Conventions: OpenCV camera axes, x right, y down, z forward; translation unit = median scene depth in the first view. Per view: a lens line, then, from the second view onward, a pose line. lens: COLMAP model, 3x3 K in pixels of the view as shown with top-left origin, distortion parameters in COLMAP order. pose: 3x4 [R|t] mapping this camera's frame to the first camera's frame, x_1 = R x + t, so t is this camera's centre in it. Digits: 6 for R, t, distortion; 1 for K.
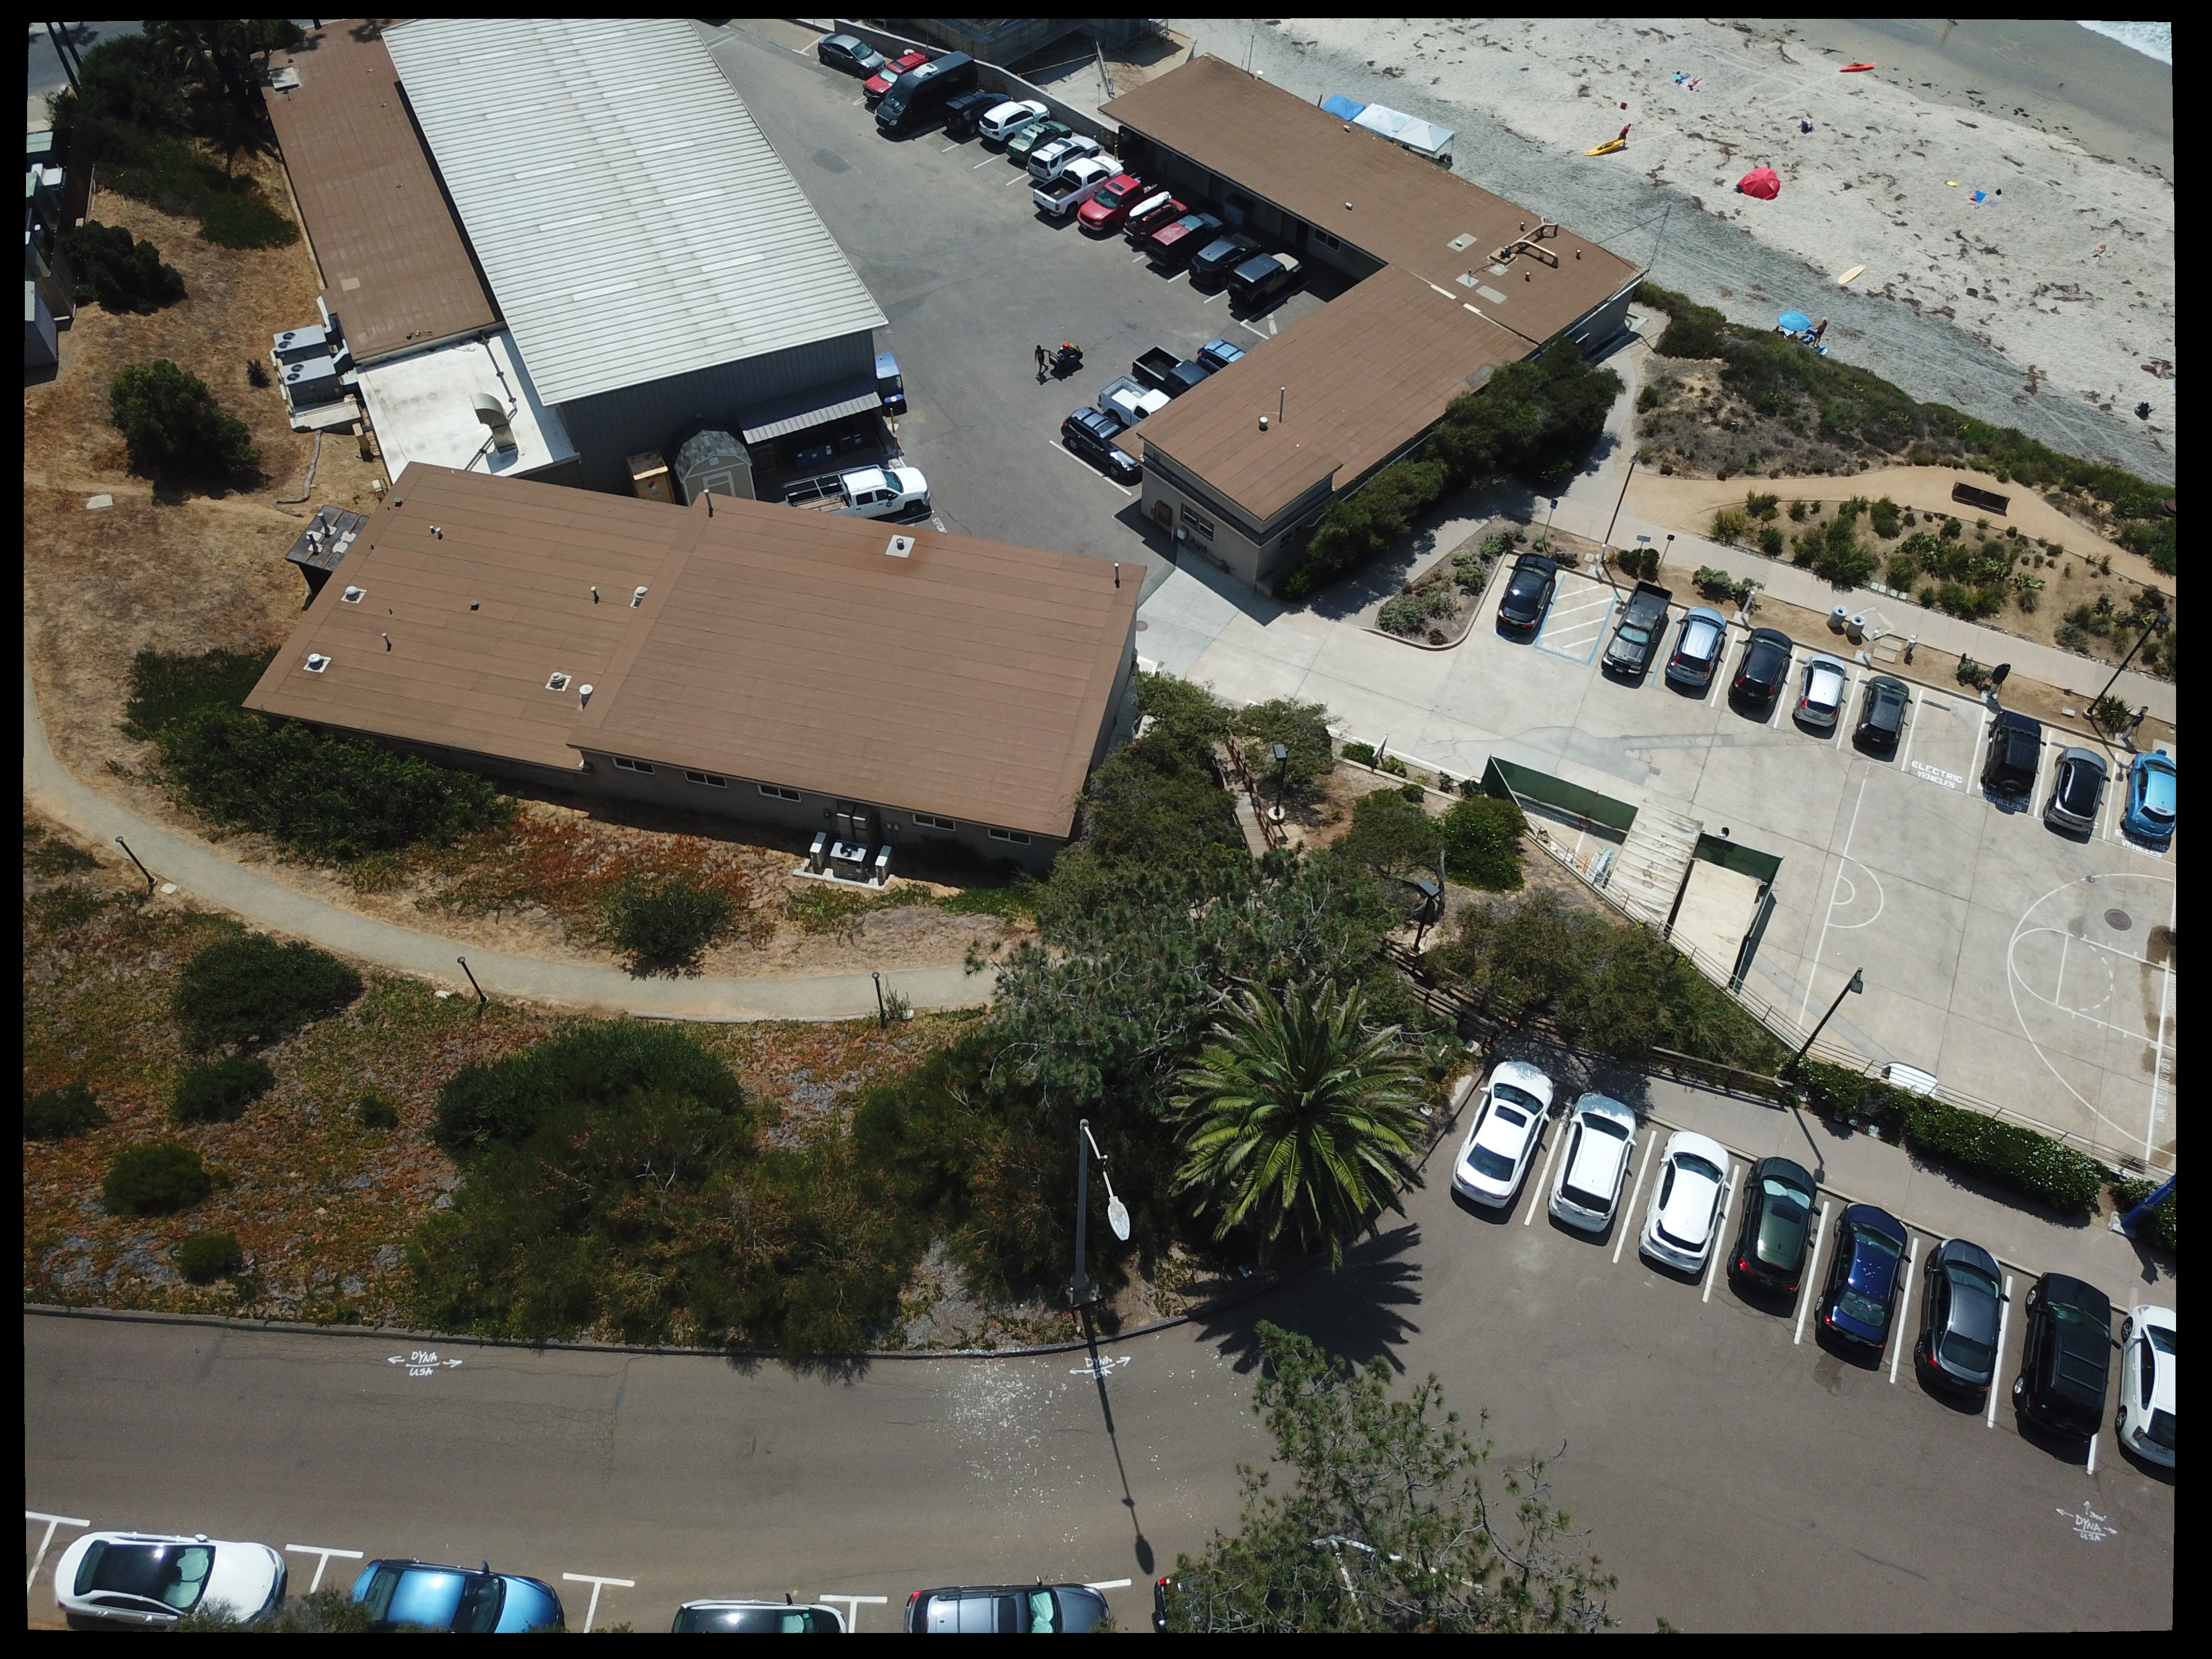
lens RADIAL K [[1666.6, 0, 1110.6], [0, 1666.6, 827.5], [0, 0, 1]] dist [-0.009406, 0.013606]
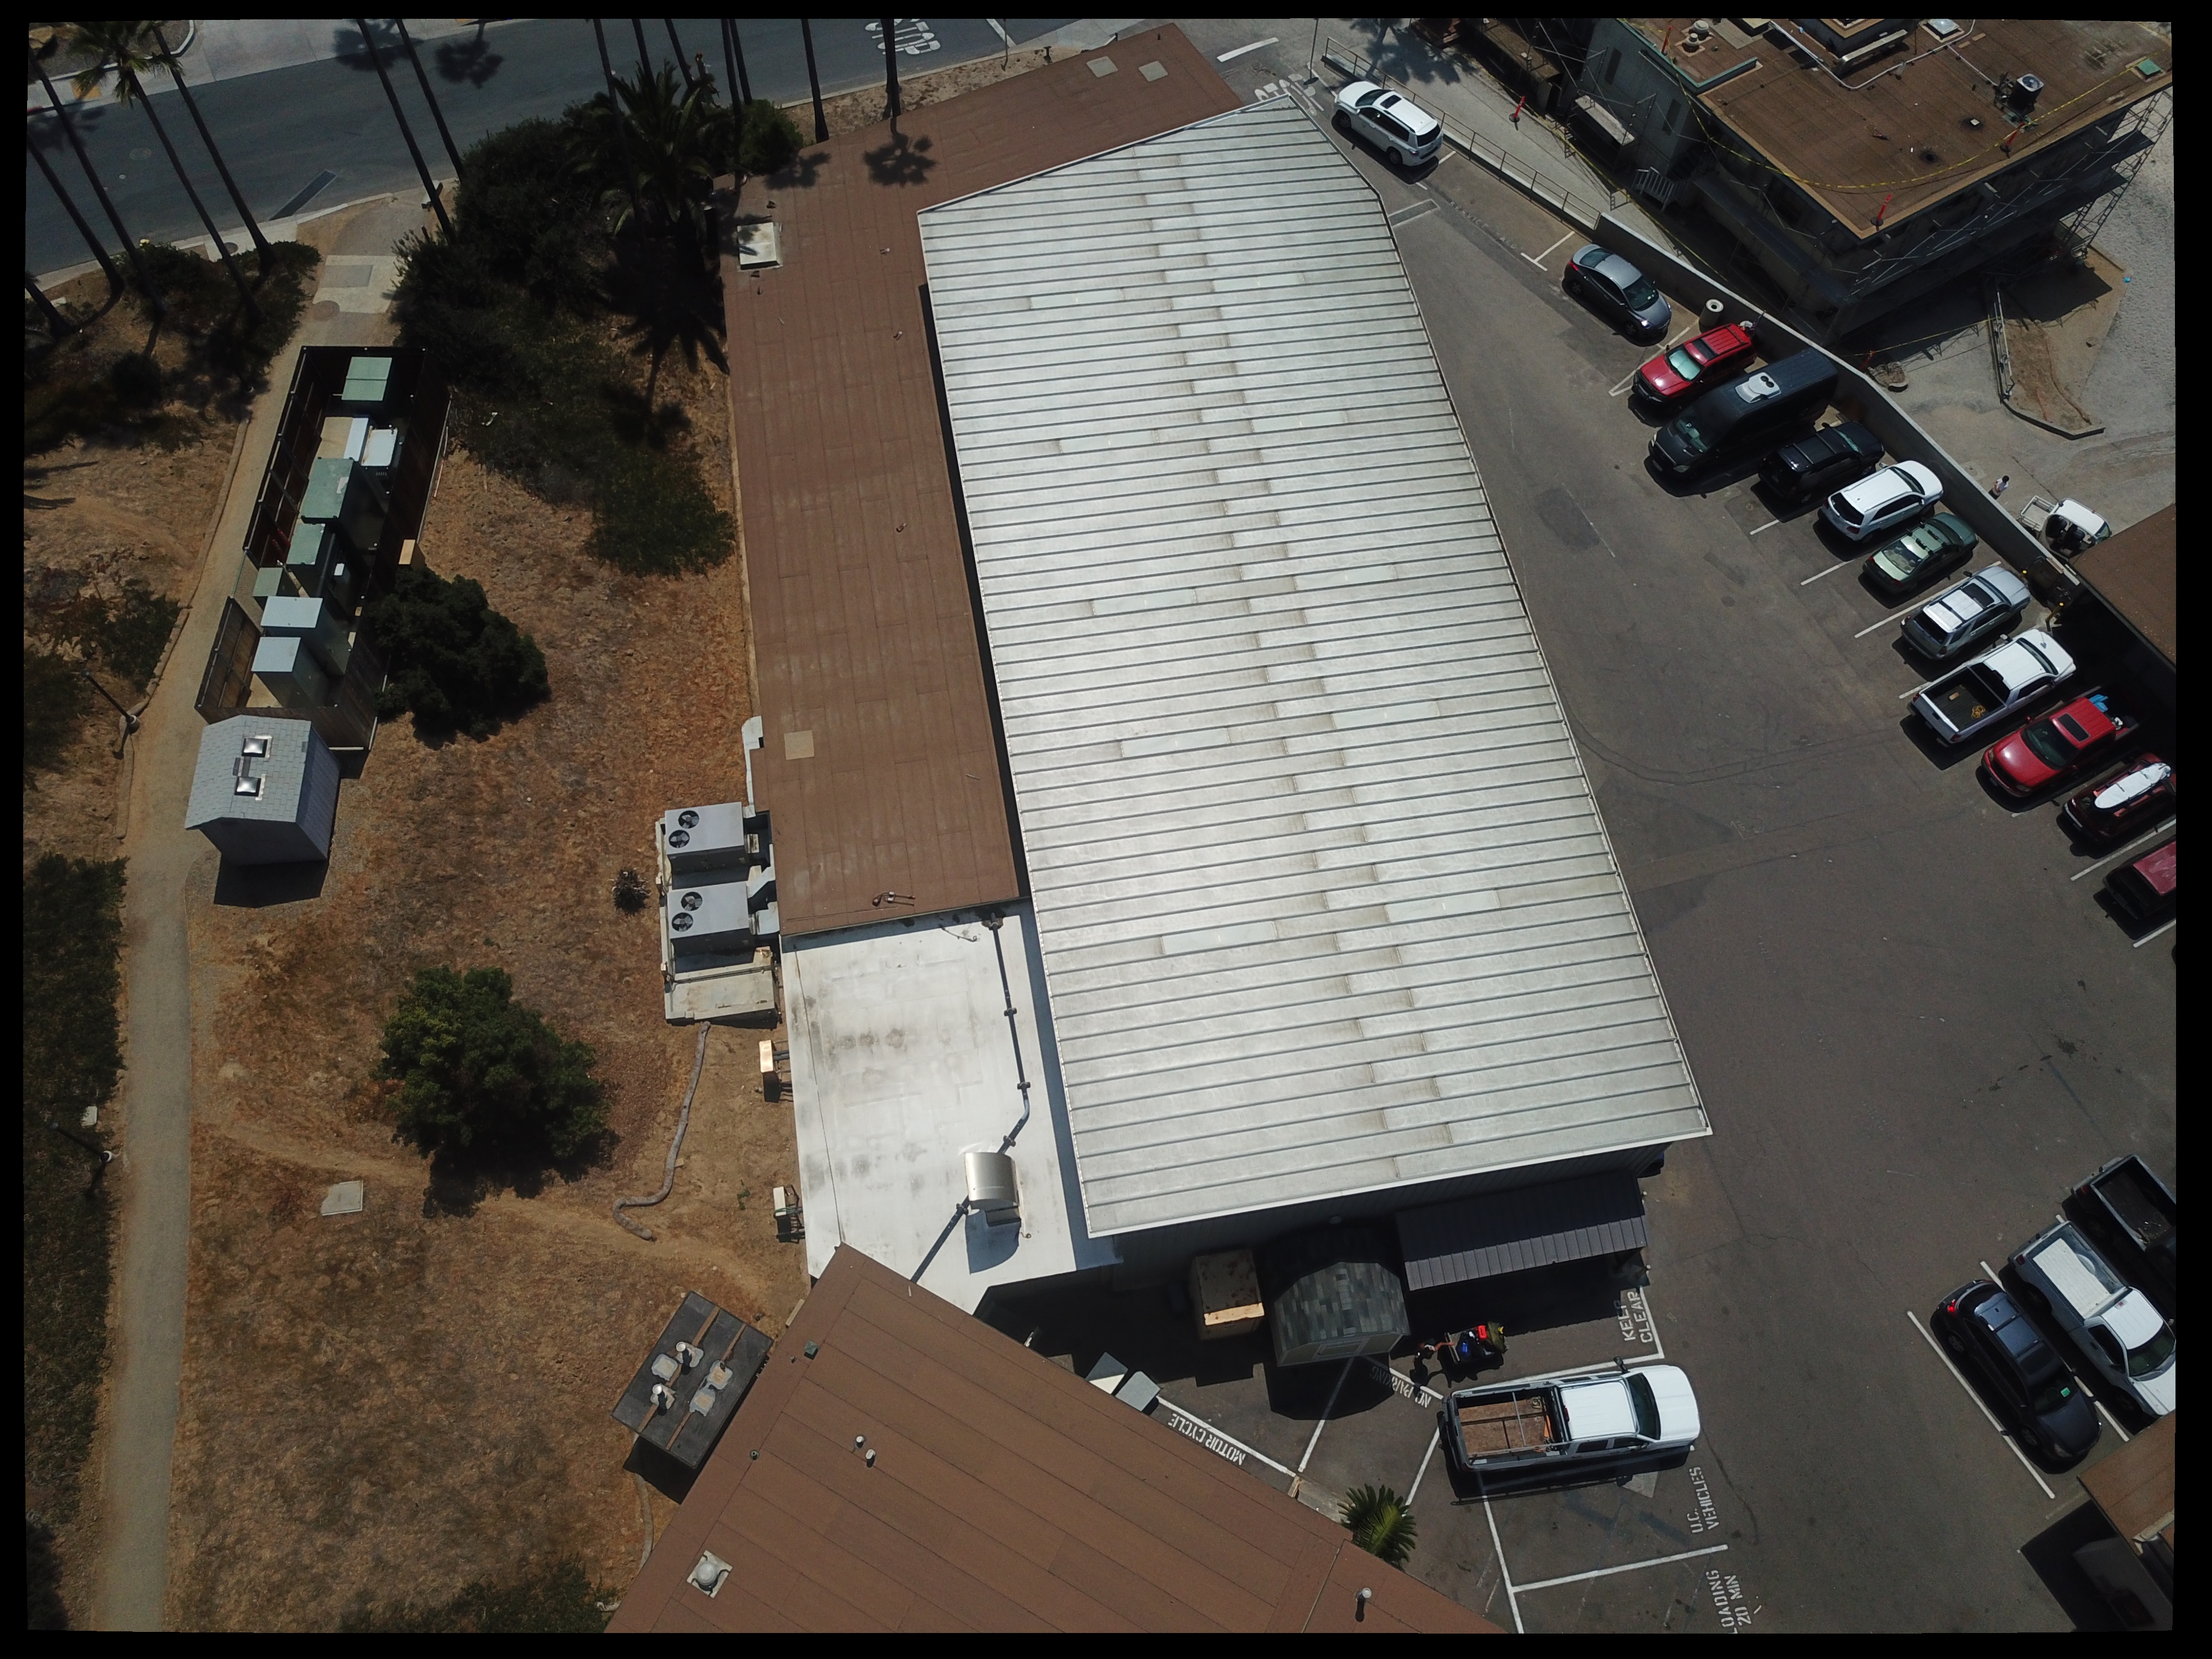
lens RADIAL K [[1671.1, 0, 1106.0], [0, 1671.1, 829.5], [0, 0, 1]] dist [-0.012703, 0.020929]
pose [[0.960437, 0.242538, -0.136876, -0.269360], [-0.217740, 0.960387, 0.173916, -0.444270], [0.173635, -0.137232, 0.975202, 0.440442]]
